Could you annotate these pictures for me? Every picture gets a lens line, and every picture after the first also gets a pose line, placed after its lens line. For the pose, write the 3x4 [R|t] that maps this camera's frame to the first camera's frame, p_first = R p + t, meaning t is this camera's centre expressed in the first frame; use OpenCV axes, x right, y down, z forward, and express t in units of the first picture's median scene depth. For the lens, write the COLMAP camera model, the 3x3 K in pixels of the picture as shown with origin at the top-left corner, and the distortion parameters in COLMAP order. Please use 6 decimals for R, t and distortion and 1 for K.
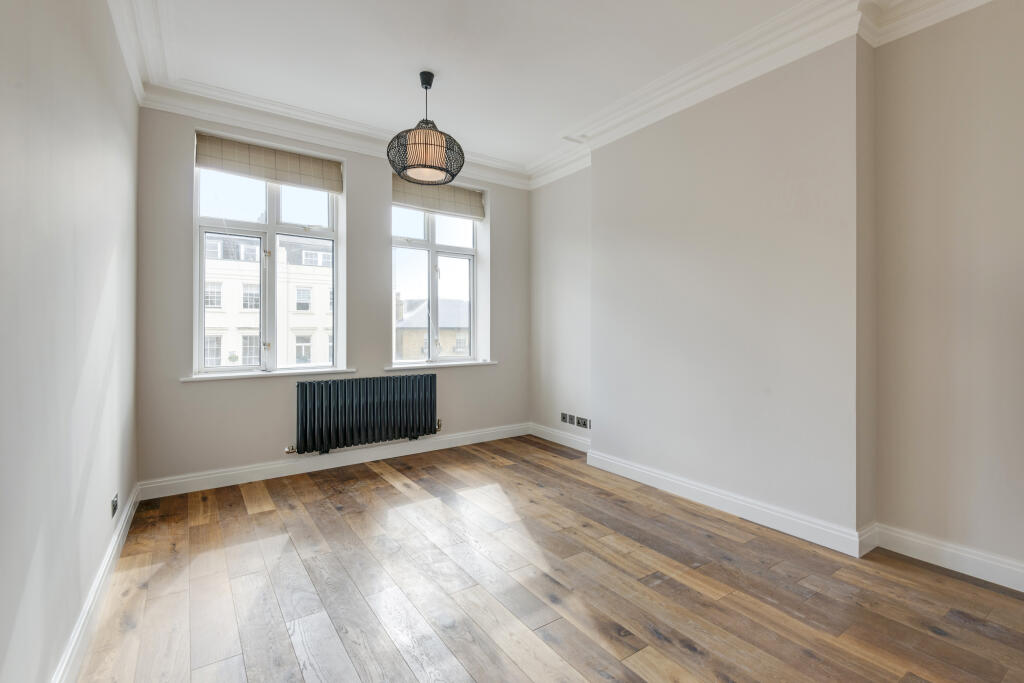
lens RADIAL K [[475.1, 0, 516.9], [0, 475.1, 332.9], [0, 0, 1]] dist [0.029842, -0.003878]
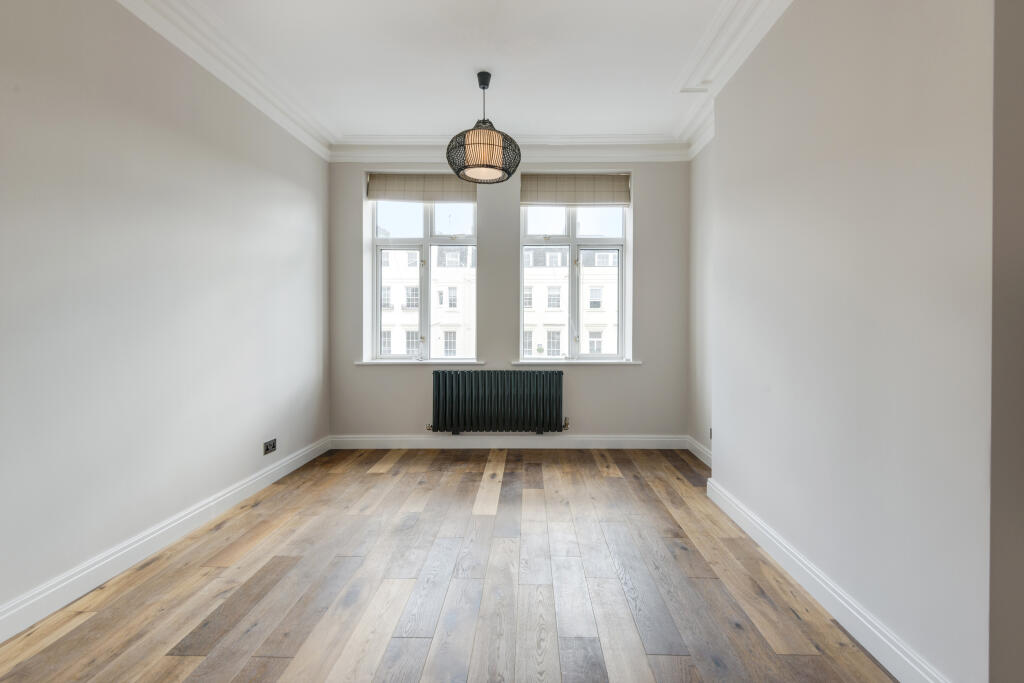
lens RADIAL K [[475.1, 0, 520.1], [0, 475.1, 333.9], [0, 0, 1]] dist [0.029842, -0.003878]
pose [[0.806867, 0.011679, -0.590618, 0.369200], [-0.005893, 0.999914, 0.011722, -0.001508], [0.590704, -0.005978, 0.806866, 0.171995]]
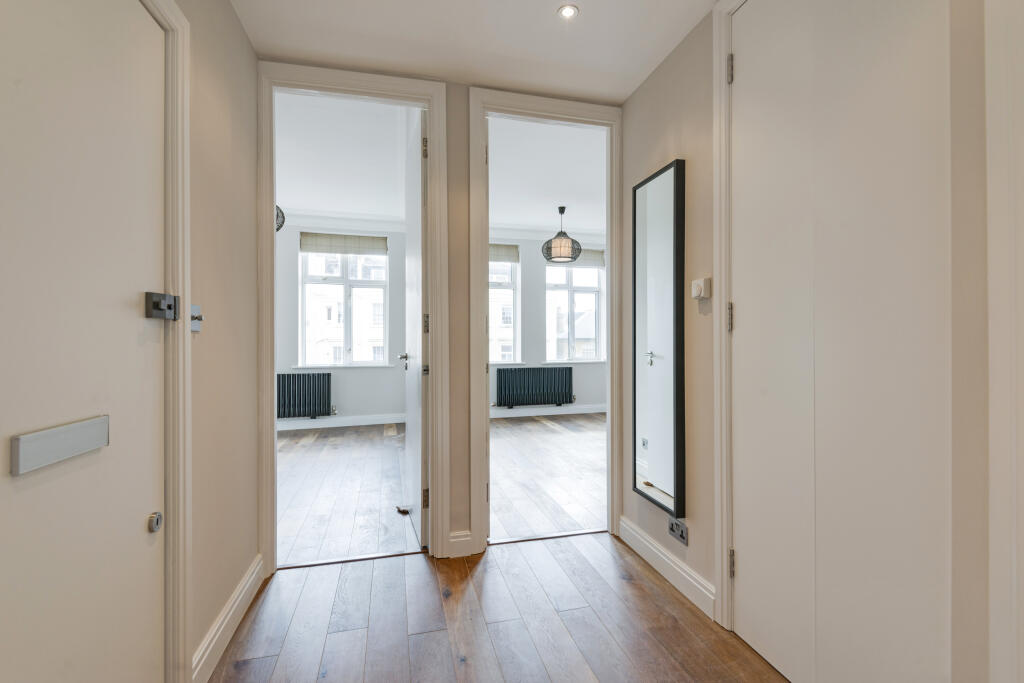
lens RADIAL K [[475.1, 0, 515.4], [0, 475.1, 340.5], [0, 0, 1]] dist [0.029842, -0.003878]
pose [[0.942770, -0.005605, -0.333395, 0.209393], [0.004019, 0.999977, -0.005447, 0.003468], [0.333418, 0.003796, 0.942771, -0.666697]]
